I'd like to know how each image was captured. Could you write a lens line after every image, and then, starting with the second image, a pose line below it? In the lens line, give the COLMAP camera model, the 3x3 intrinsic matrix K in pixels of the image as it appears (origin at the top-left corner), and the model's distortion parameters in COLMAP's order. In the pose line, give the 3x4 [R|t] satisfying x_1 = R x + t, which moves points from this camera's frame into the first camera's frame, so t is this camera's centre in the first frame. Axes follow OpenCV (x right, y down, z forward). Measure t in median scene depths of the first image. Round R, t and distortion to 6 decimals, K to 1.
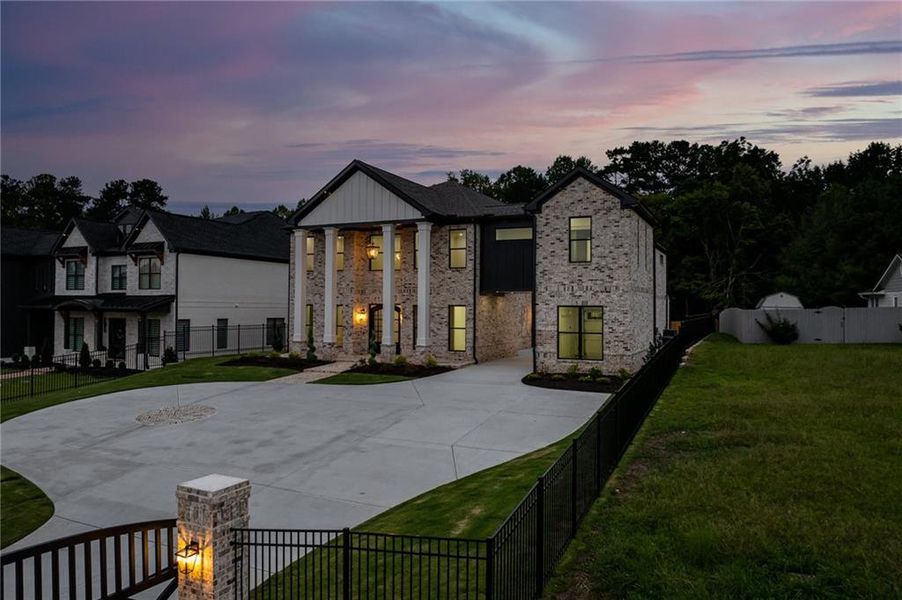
lens RADIAL K [[649.2, 0, 447.7], [0, 649.2, 297.9], [0, 0, 1]] dist [-0.039032, 0.002498]
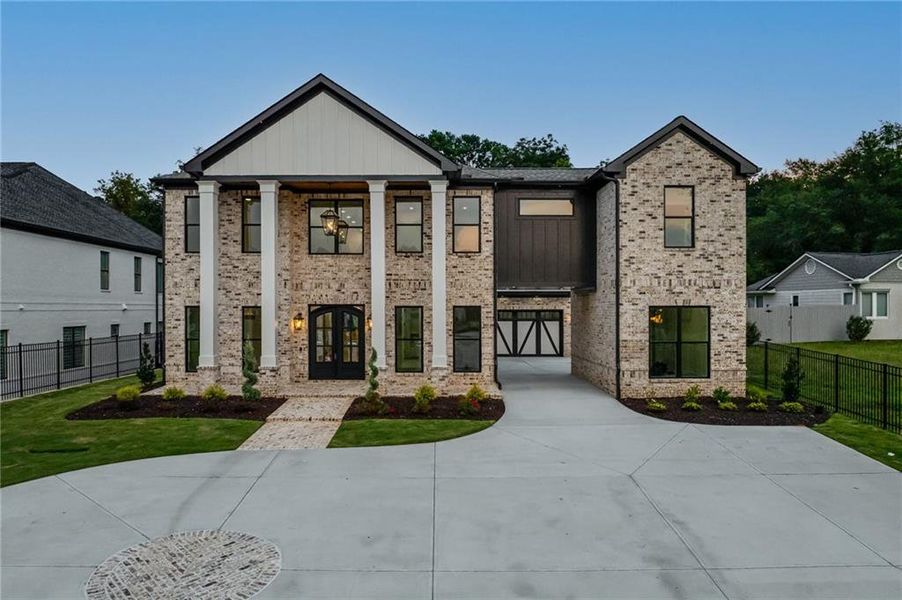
lens RADIAL K [[649.2, 0, 440.3], [0, 649.2, 310.4], [0, 0, 1]] dist [-0.039032, 0.002498]
pose [[0.901382, -0.009502, 0.432920, -0.309246], [-0.000288, 0.999746, 0.022543, 0.000544], [-0.433024, -0.020445, 0.901151, 0.381005]]
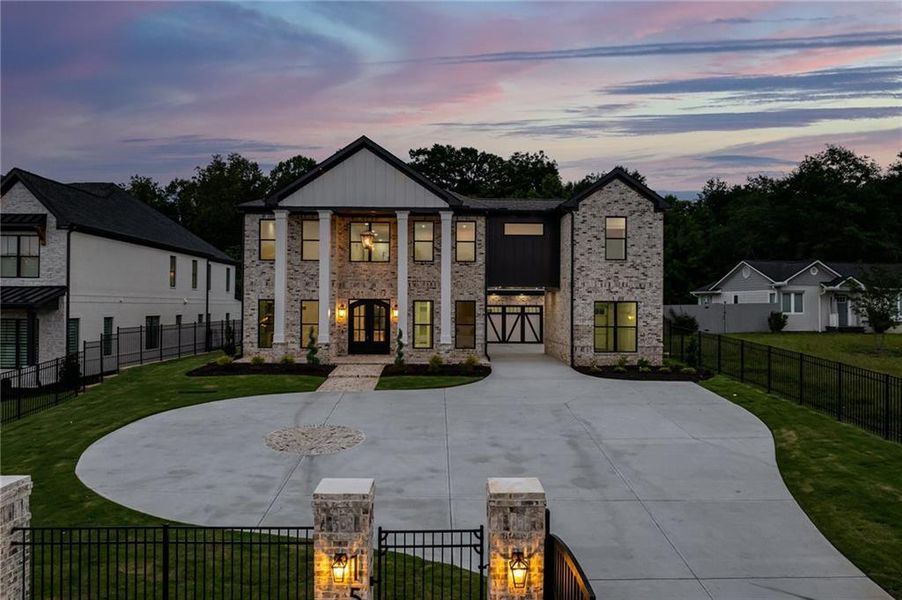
lens RADIAL K [[649.2, 0, 455.7], [0, 649.2, 294.8], [0, 0, 1]] dist [-0.039032, 0.002498]
pose [[0.889577, 0.006529, 0.456739, -0.430524], [-0.006864, 0.999976, -0.000925, 0.003866], [-0.456734, -0.002312, 0.889600, 0.154600]]
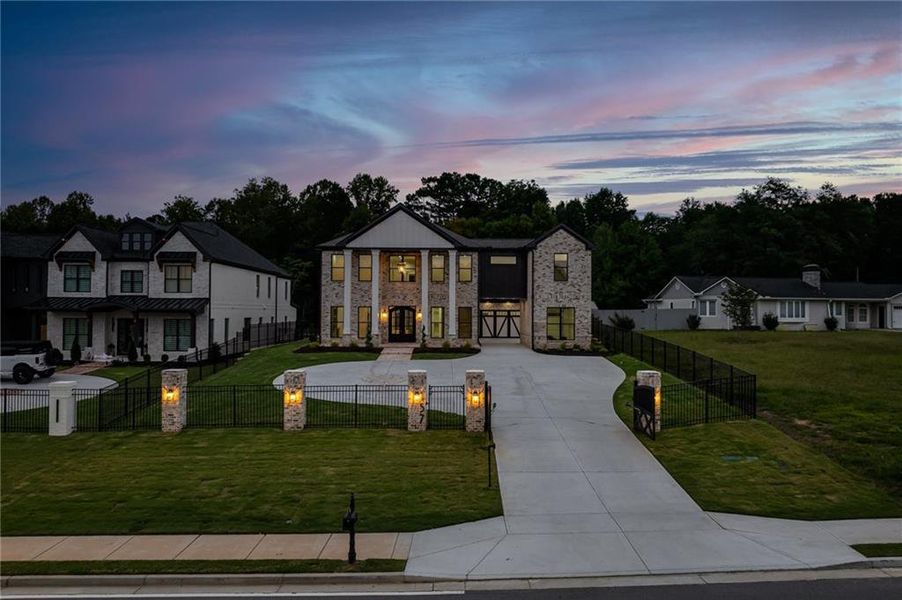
lens RADIAL K [[649.2, 0, 455.3], [0, 649.2, 296.7], [0, 0, 1]] dist [-0.039032, 0.002498]
pose [[0.894776, 0.007866, 0.446446, -0.654448], [-0.006176, 0.999967, -0.005242, -0.004133], [-0.446472, 0.001933, 0.894795, -0.301078]]
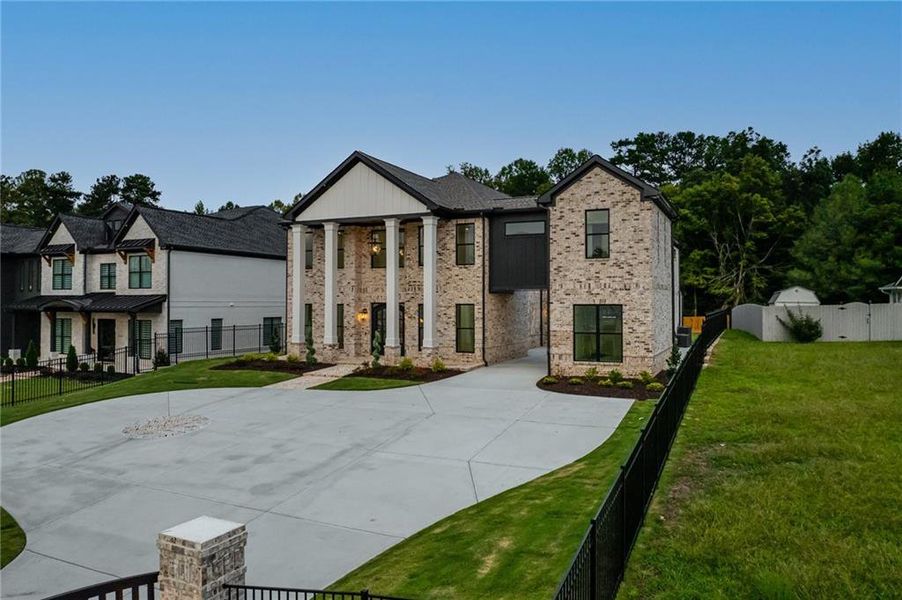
lens RADIAL K [[649.2, 0, 450.5], [0, 649.2, 295.3], [0, 0, 1]] dist [-0.039032, 0.002498]
pose [[0.999931, -0.006721, 0.009682, -0.015277], [0.006674, 0.999966, 0.004837, -0.005904], [-0.009714, -0.004772, 0.999941, 0.052870]]
